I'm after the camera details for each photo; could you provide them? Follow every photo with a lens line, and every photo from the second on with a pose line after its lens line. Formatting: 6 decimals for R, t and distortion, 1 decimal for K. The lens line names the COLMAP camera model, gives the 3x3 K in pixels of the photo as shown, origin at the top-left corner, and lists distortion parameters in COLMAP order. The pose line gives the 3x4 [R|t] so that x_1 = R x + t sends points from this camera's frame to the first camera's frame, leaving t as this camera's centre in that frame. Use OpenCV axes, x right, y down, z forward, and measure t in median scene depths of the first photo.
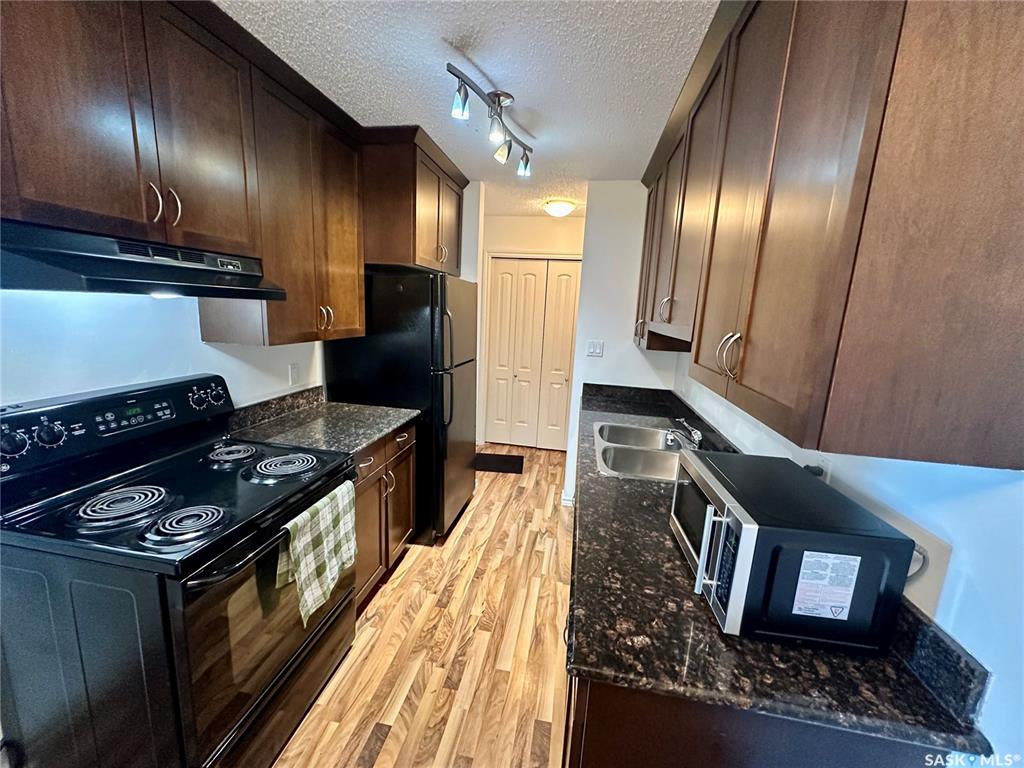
lens RADIAL K [[407.2, 0, 511.3], [0, 407.2, 385.5], [0, 0, 1]] dist [0.001814, 0.000066]
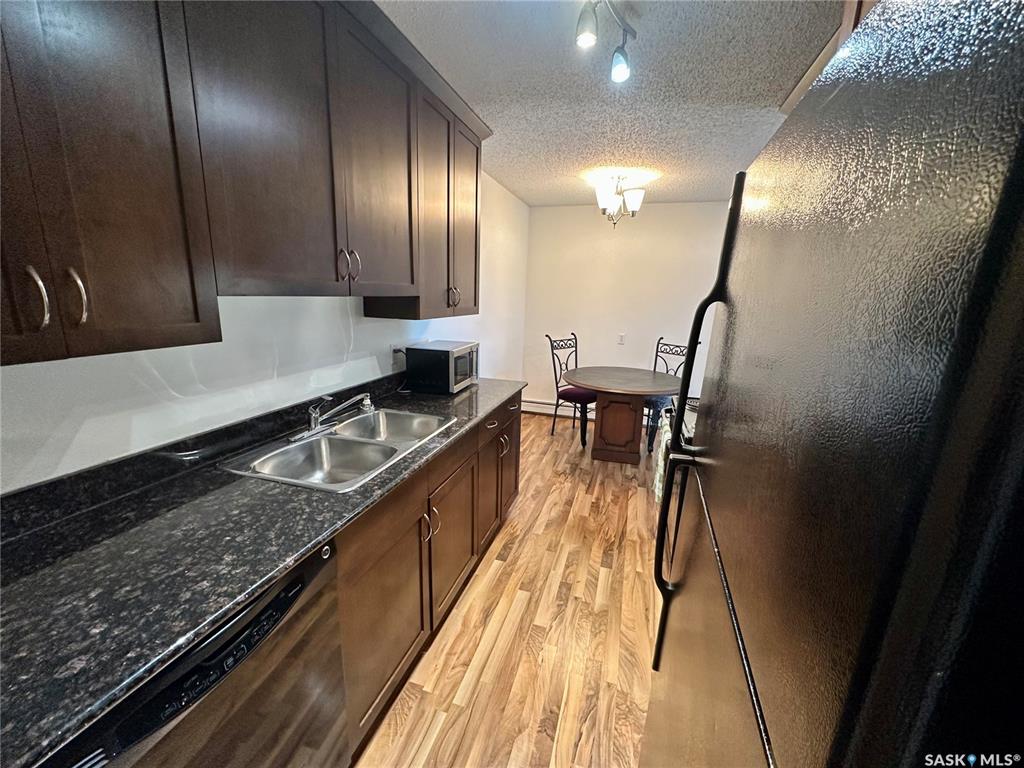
lens RADIAL K [[407.2, 0, 505.8], [0, 407.2, 388.9], [0, 0, 1]] dist [0.001814, 0.000066]
pose [[-0.985890, -0.119274, 0.117452, -0.034487], [-0.060280, 0.907534, 0.415630, -0.312462], [-0.156166, 0.402686, -0.901918, 1.770996]]
